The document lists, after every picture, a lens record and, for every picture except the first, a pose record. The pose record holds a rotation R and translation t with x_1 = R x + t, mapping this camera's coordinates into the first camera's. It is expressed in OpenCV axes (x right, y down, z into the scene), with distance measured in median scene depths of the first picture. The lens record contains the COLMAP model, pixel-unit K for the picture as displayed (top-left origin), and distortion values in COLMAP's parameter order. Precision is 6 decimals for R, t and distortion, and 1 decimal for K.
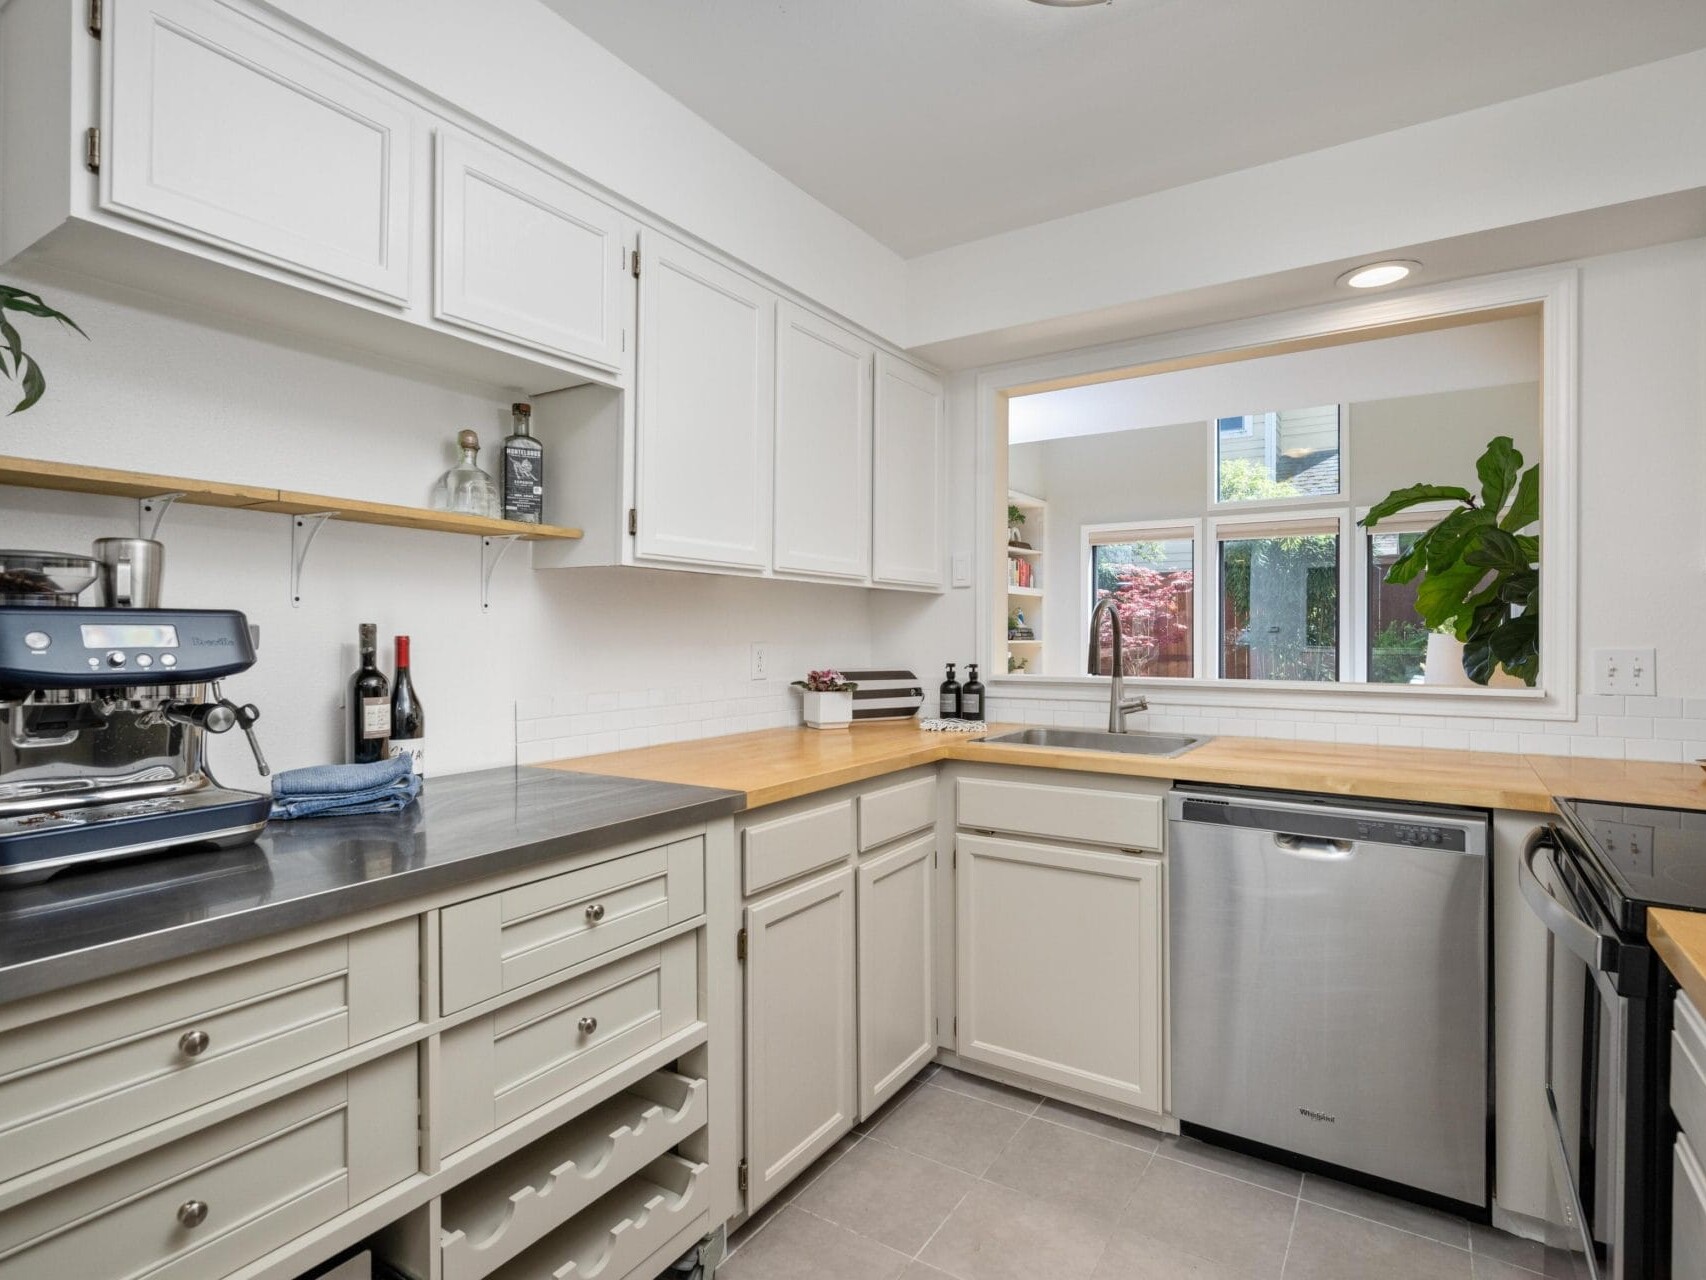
lens RADIAL K [[882.4, 0, 853.0], [0, 882.4, 640.0], [0, 0, 1]] dist [0.003759, 0.001343]
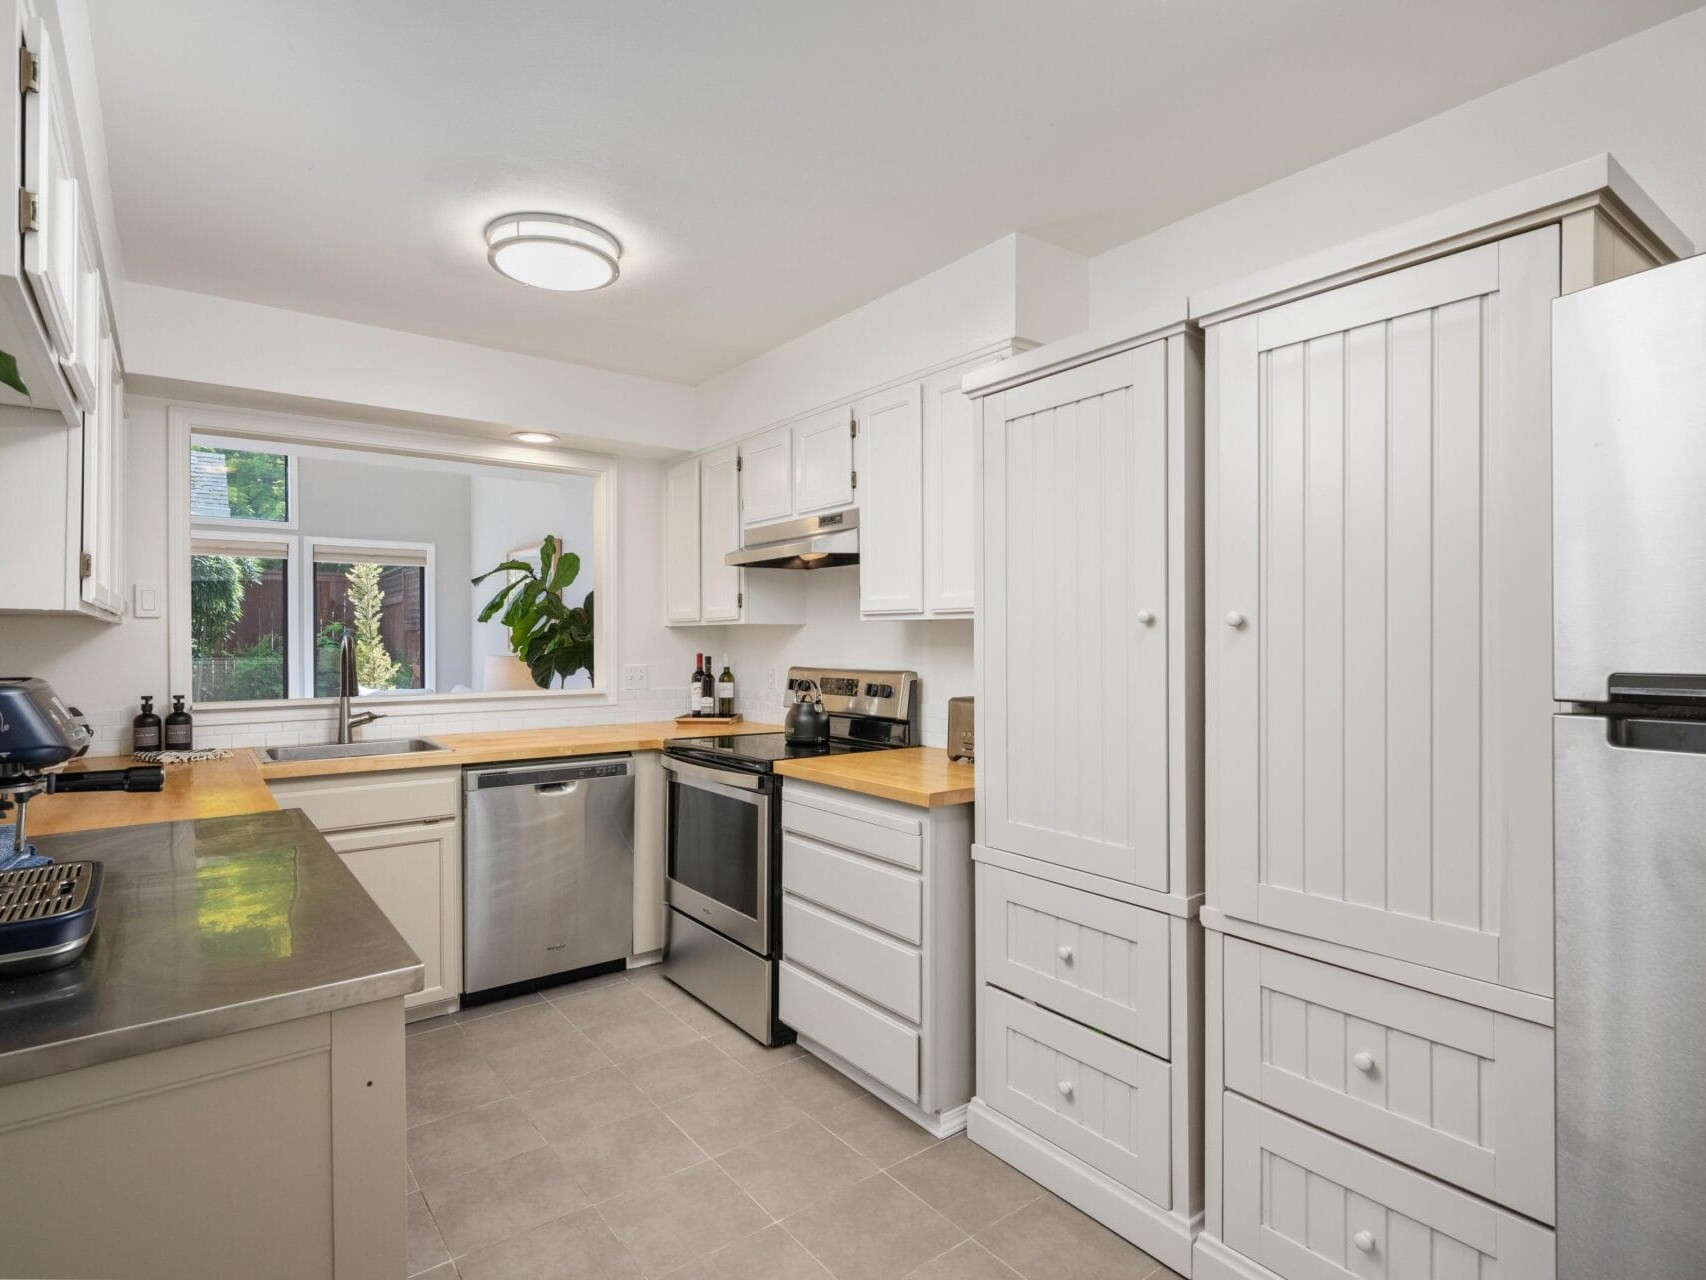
lens RADIAL K [[882.4, 0, 853.0], [0, 882.4, 640.0], [0, 0, 1]] dist [0.003759, 0.001343]
pose [[0.347616, -0.002159, 0.937635, -0.602517], [0.009249, 0.999957, -0.001127, -0.030456], [-0.937592, 0.009064, 0.347620, -0.086085]]
